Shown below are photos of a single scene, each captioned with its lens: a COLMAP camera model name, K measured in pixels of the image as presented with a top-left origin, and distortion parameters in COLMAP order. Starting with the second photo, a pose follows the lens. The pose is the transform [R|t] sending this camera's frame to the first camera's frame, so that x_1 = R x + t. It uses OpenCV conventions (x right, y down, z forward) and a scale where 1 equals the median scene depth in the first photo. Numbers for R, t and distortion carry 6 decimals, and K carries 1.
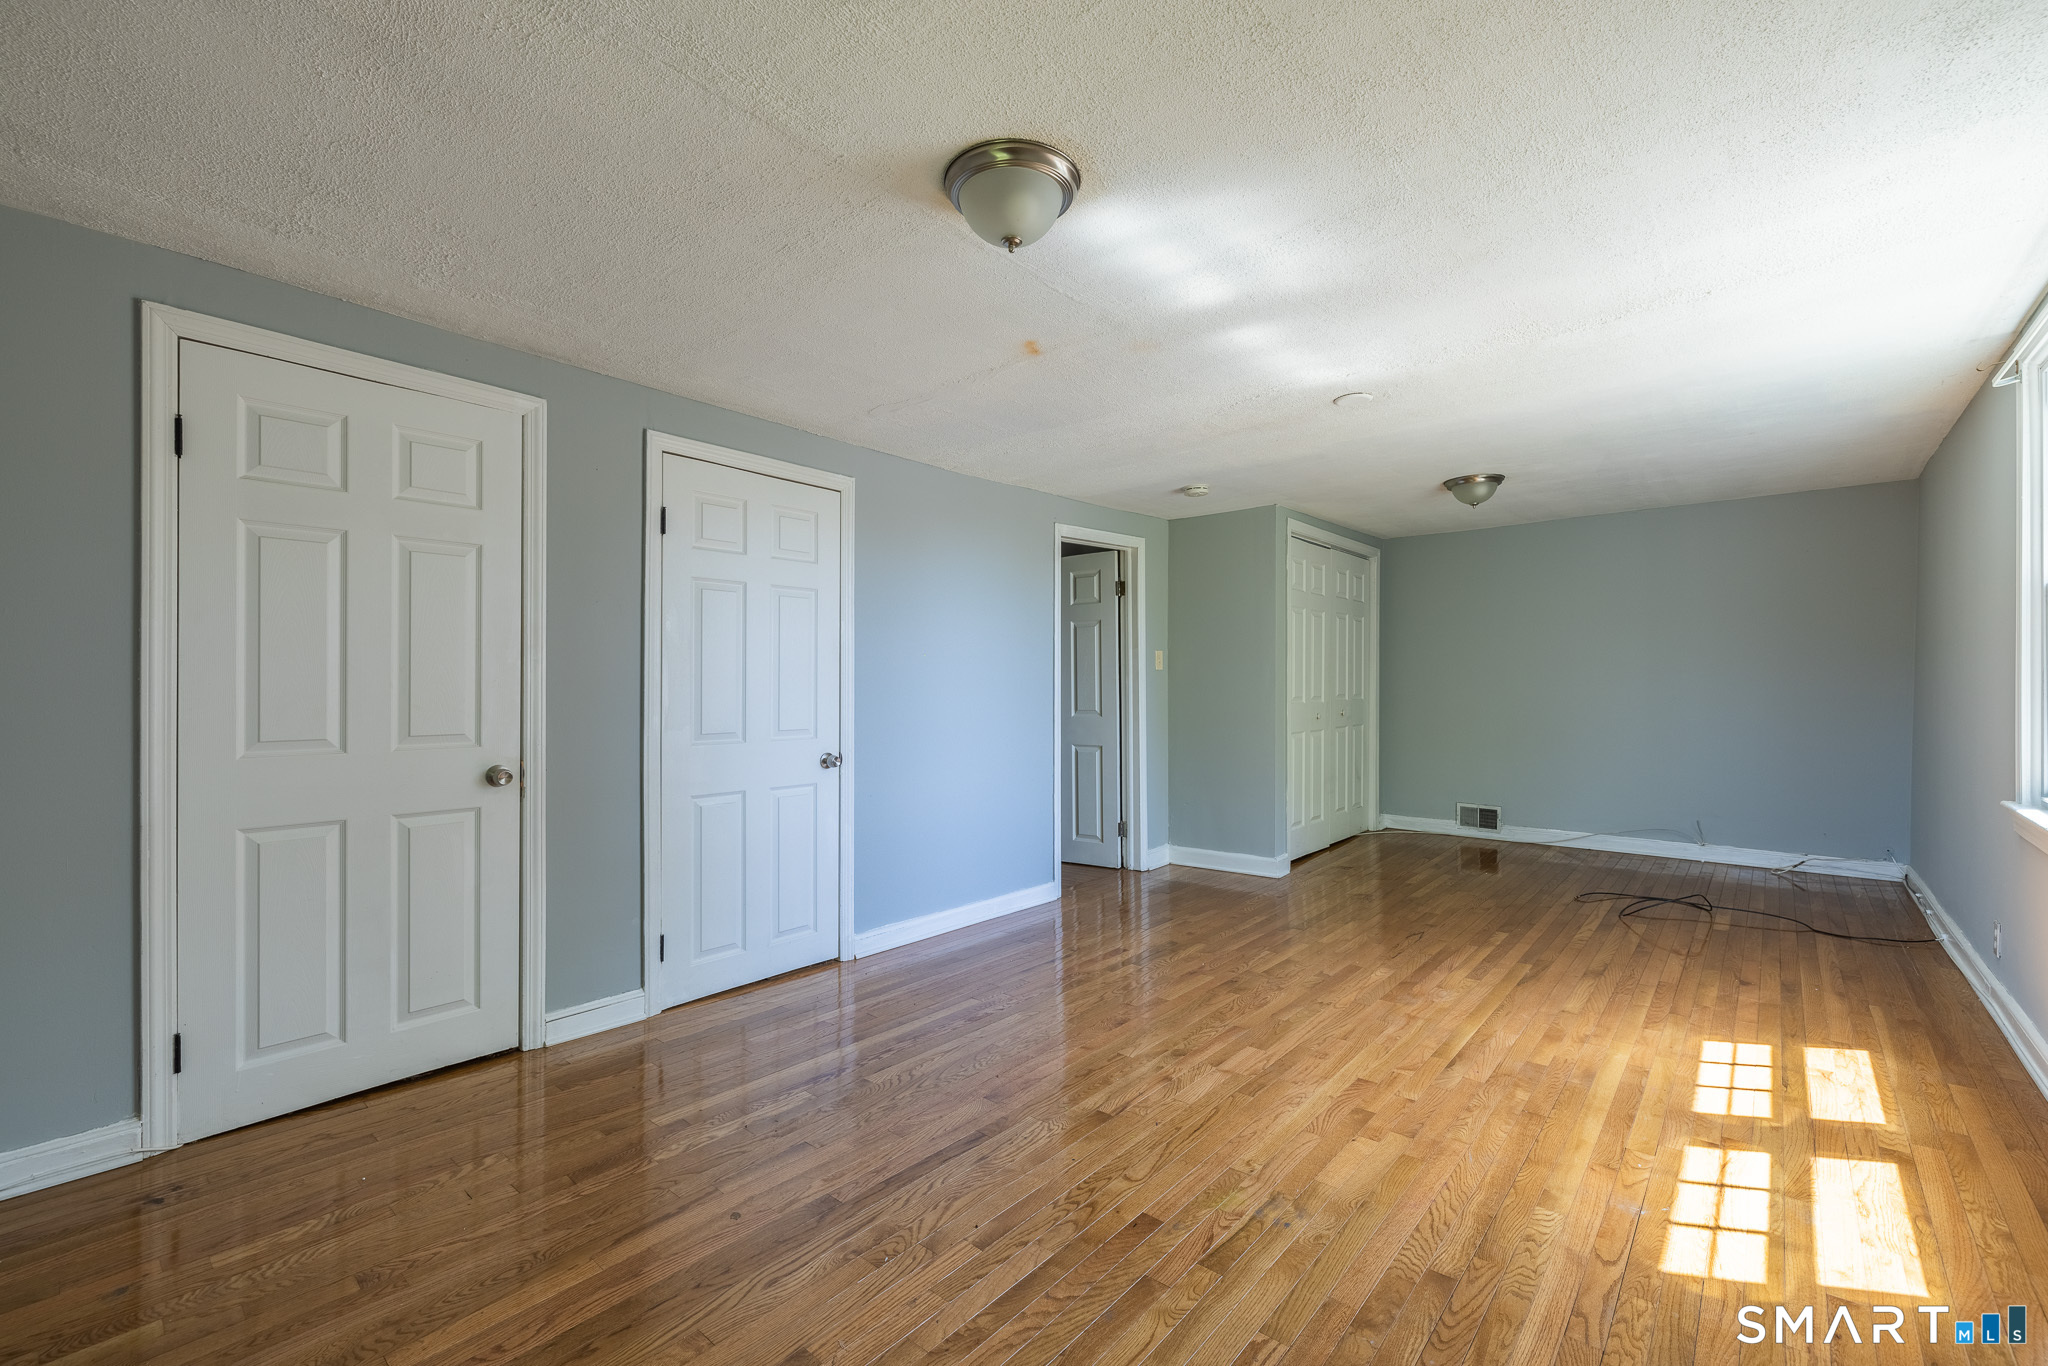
lens RADIAL K [[860.9, 0, 1024.4], [0, 860.9, 692.8], [0, 0, 1]] dist [-0.004064, -0.000678]
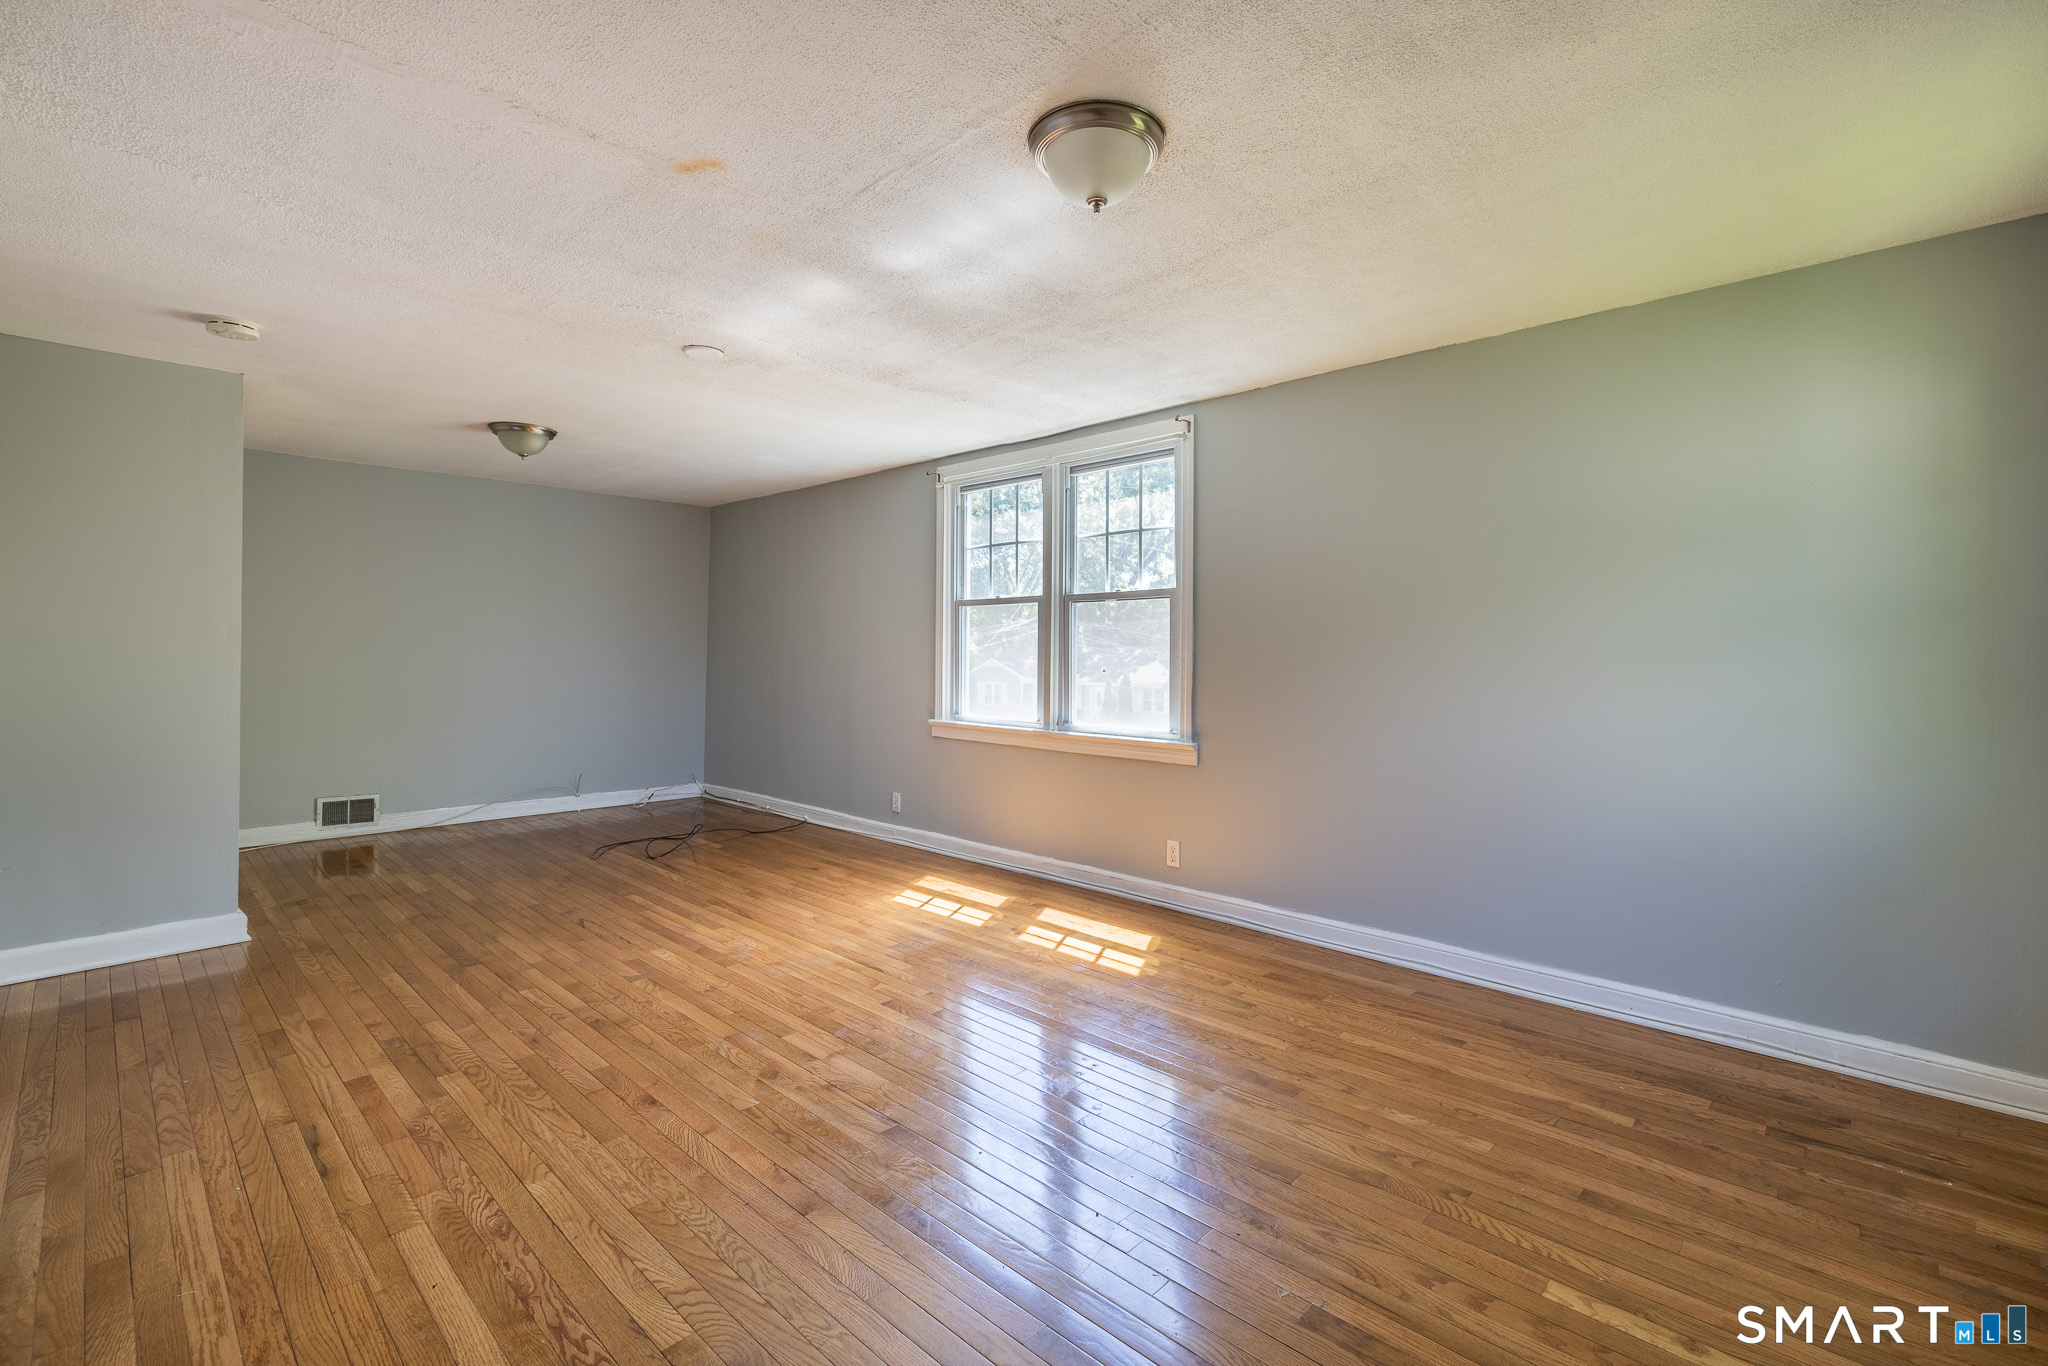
lens RADIAL K [[907.5, 0, 1041.4], [0, 907.5, 663.4], [0, 0, 1]] dist [0.000643, -0.000756]
pose [[0.037699, -0.005995, 0.999271, -0.599396], [0.003750, 0.999976, 0.005858, 0.000378], [-0.999282, 0.003526, 0.037721, 0.573792]]
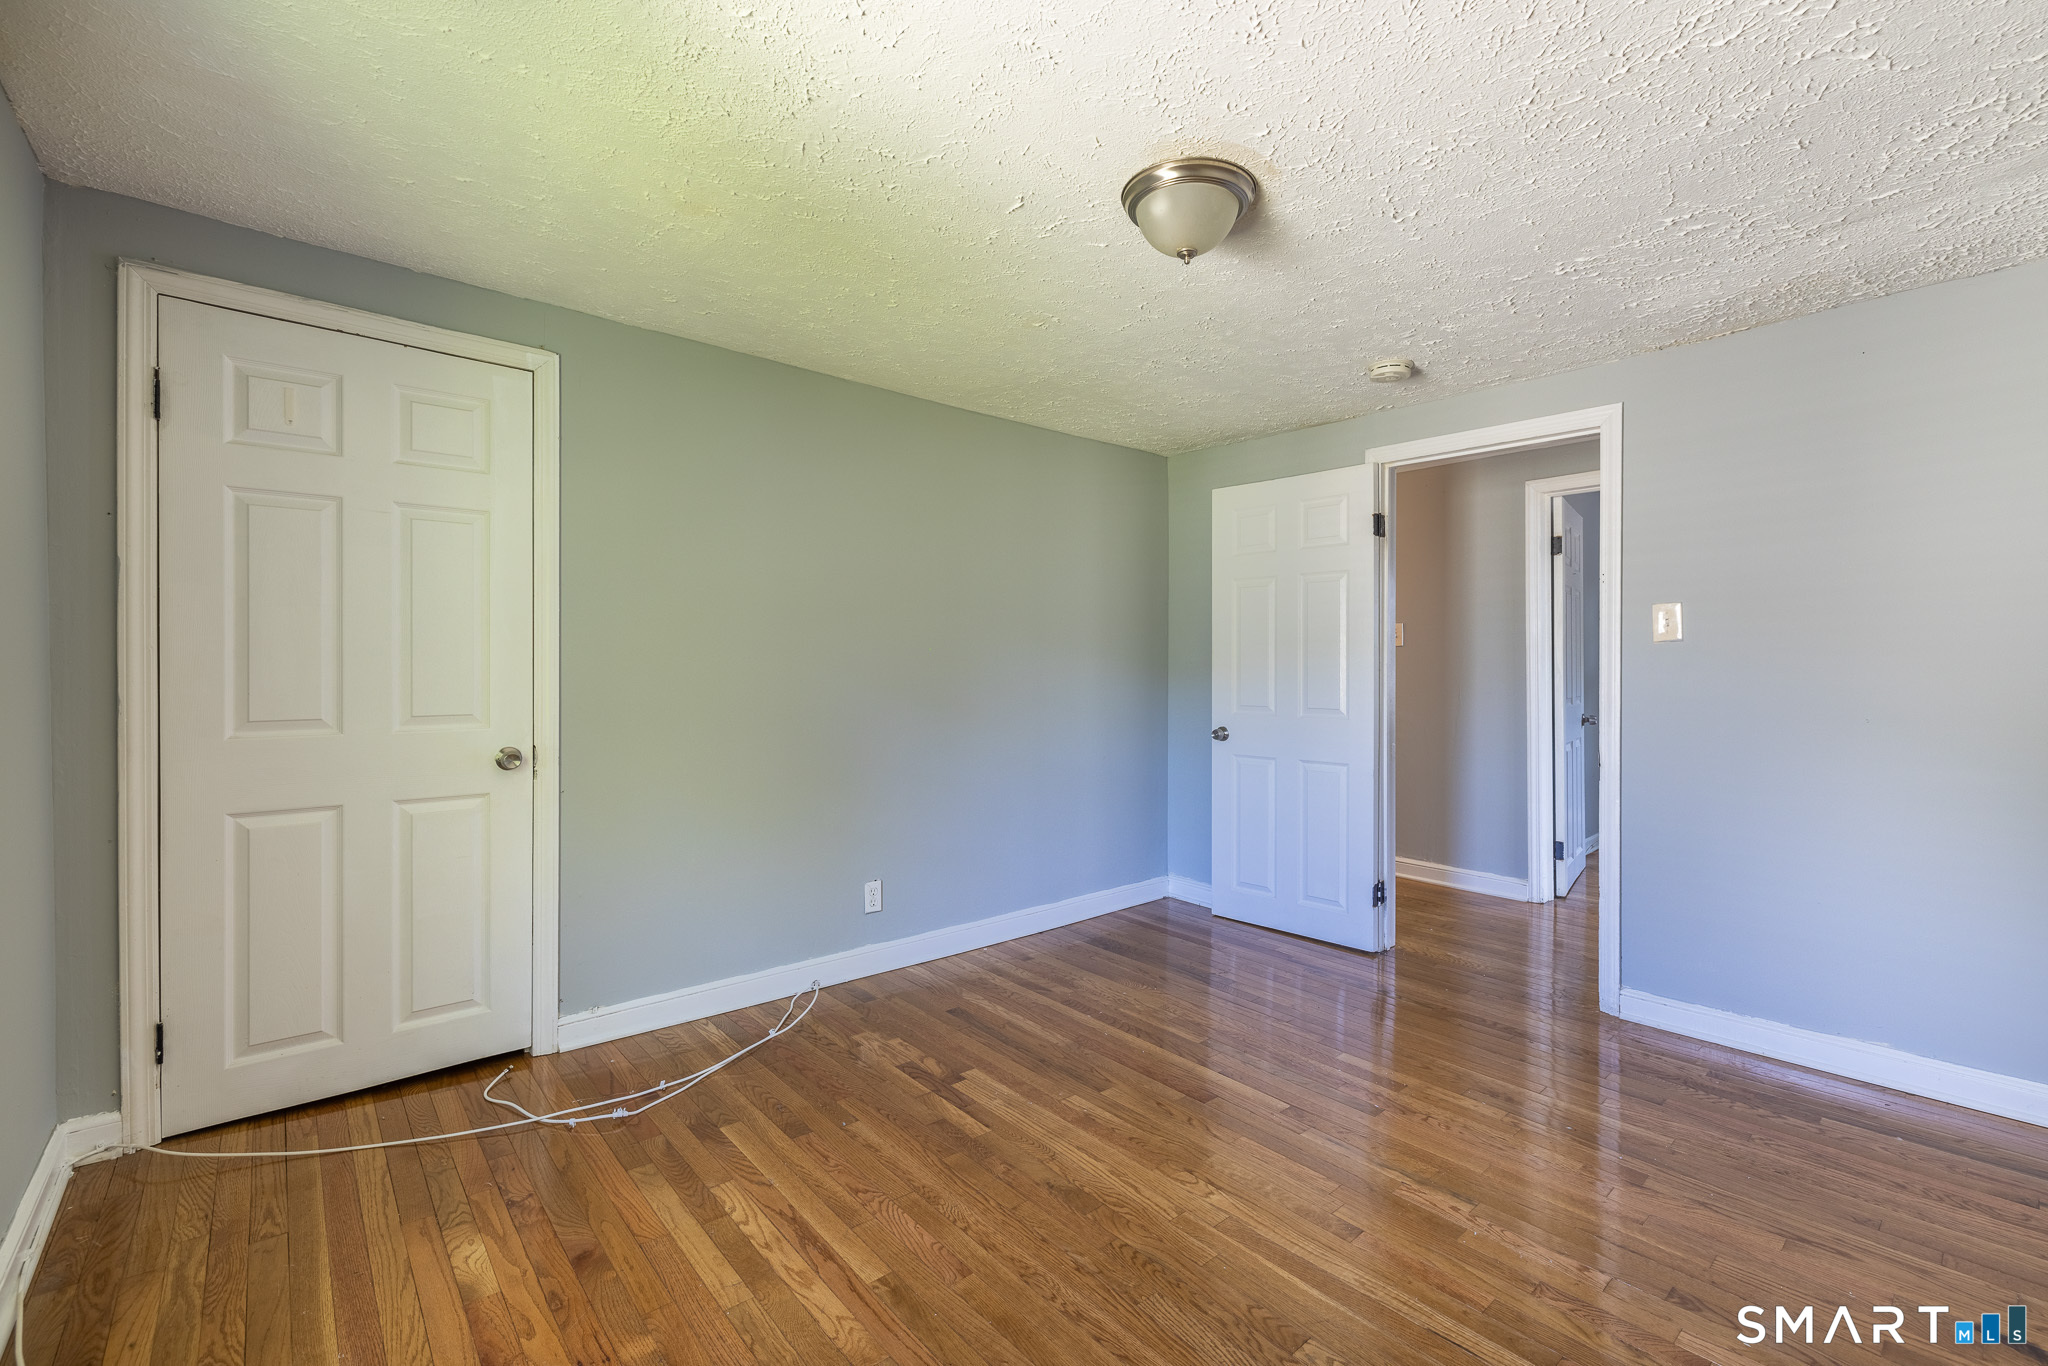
lens RADIAL K [[907.5, 0, 1040.8], [0, 907.5, 670.5], [0, 0, 1]] dist [0.000643, -0.000756]
pose [[0.989838, -0.006939, -0.142032, 0.324652], [0.007876, 0.999951, 0.006038, 0.002928], [0.141983, -0.007095, 0.989844, 0.377973]]
